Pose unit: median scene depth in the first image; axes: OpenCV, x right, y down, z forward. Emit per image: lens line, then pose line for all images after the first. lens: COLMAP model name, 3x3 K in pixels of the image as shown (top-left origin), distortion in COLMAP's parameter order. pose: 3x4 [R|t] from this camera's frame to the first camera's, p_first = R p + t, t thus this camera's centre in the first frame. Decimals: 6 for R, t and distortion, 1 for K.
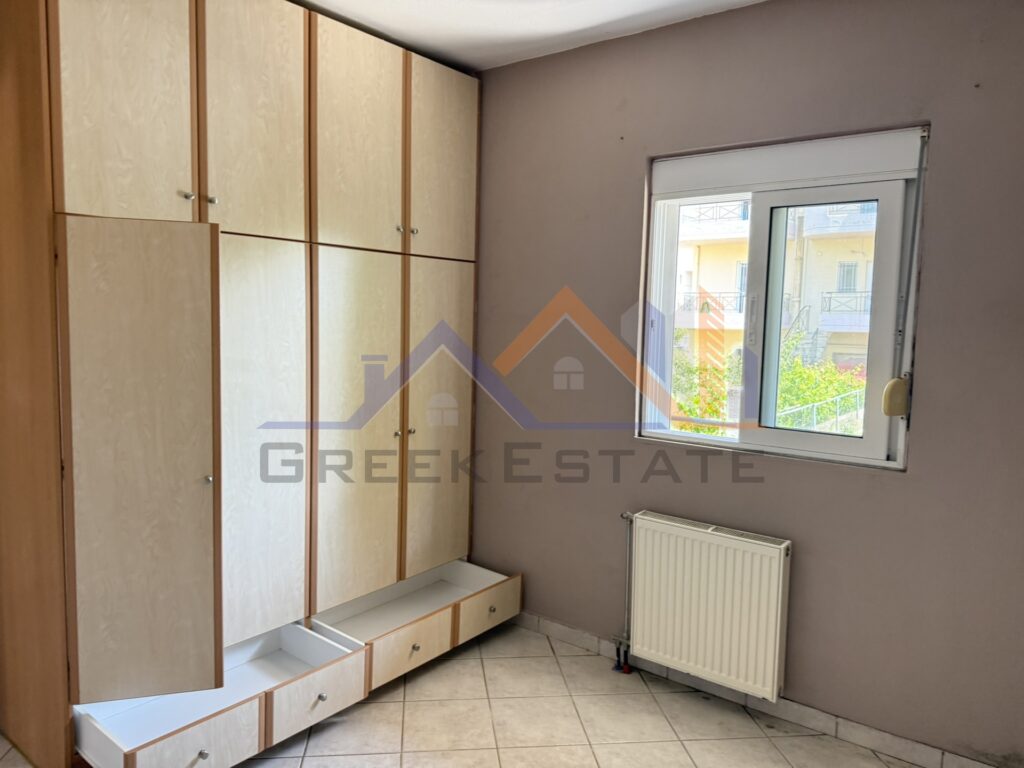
lens RADIAL K [[730.3, 0, 512.0], [0, 730.3, 384.0], [0, 0, 1]] dist [0.078401, -0.106306]
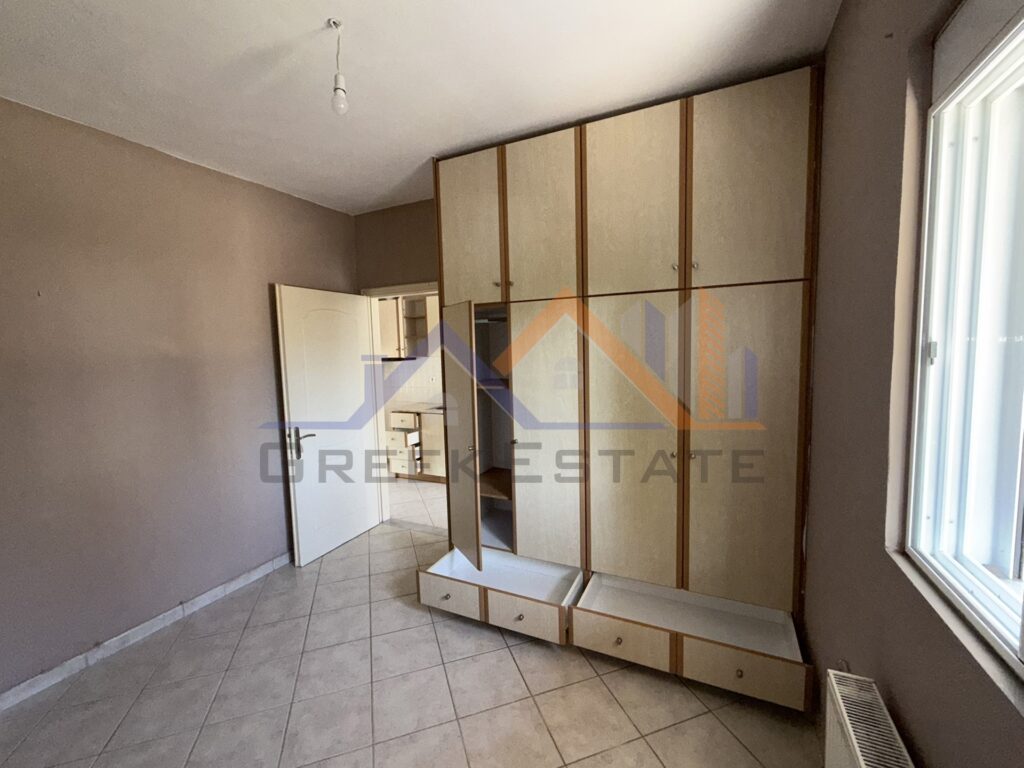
lens RADIAL K [[440.5, 0, 512.0], [0, 440.5, 384.0], [0, 0, 1]] dist [0.014242, 0.000044]
pose [[0.203621, 0.054420, -0.977536, 0.463599], [-0.060885, 0.997225, 0.042834, -0.053349], [0.977155, 0.050795, 0.206370, 0.654988]]
